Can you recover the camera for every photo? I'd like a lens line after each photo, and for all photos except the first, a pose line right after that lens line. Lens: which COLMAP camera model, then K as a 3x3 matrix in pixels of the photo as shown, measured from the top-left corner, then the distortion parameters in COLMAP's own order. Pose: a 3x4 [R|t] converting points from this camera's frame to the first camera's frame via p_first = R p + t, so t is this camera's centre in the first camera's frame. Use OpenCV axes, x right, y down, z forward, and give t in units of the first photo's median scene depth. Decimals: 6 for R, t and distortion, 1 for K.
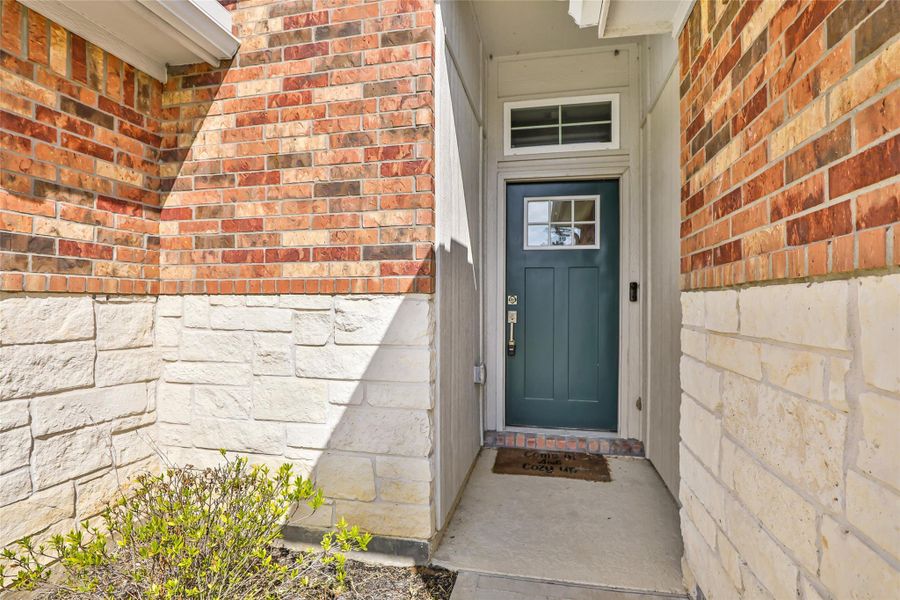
lens RADIAL K [[453.2, 0, 452.1], [0, 453.2, 308.1], [0, 0, 1]] dist [-0.003701, -0.000864]
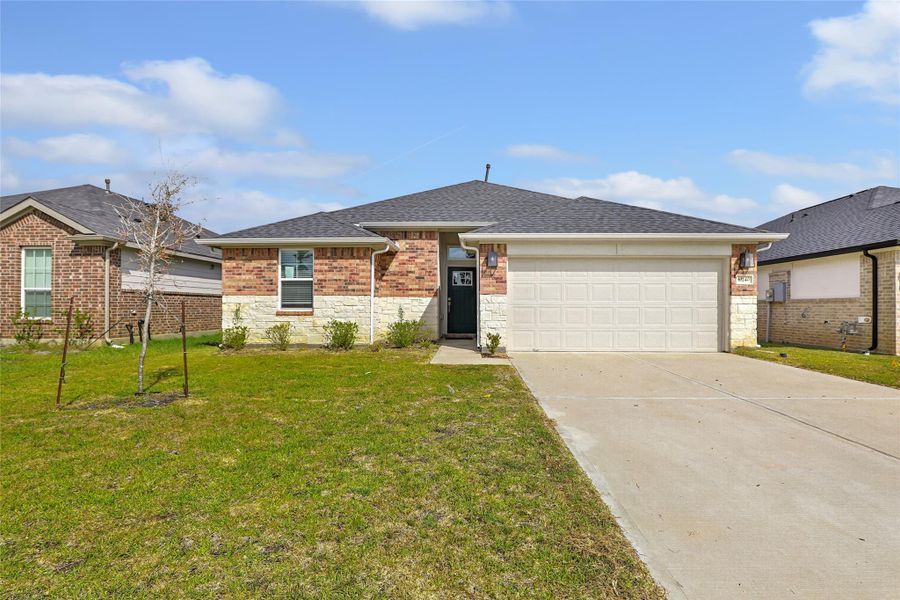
lens RADIAL K [[453.2, 0, 452.1], [0, 453.2, 308.1], [0, 0, 1]] dist [-0.003701, -0.000864]
pose [[0.986735, 0.002023, 0.162329, -0.739587], [-0.001763, 0.999997, -0.001745, 0.112478], [-0.162332, 0.001436, 0.986735, -4.390530]]
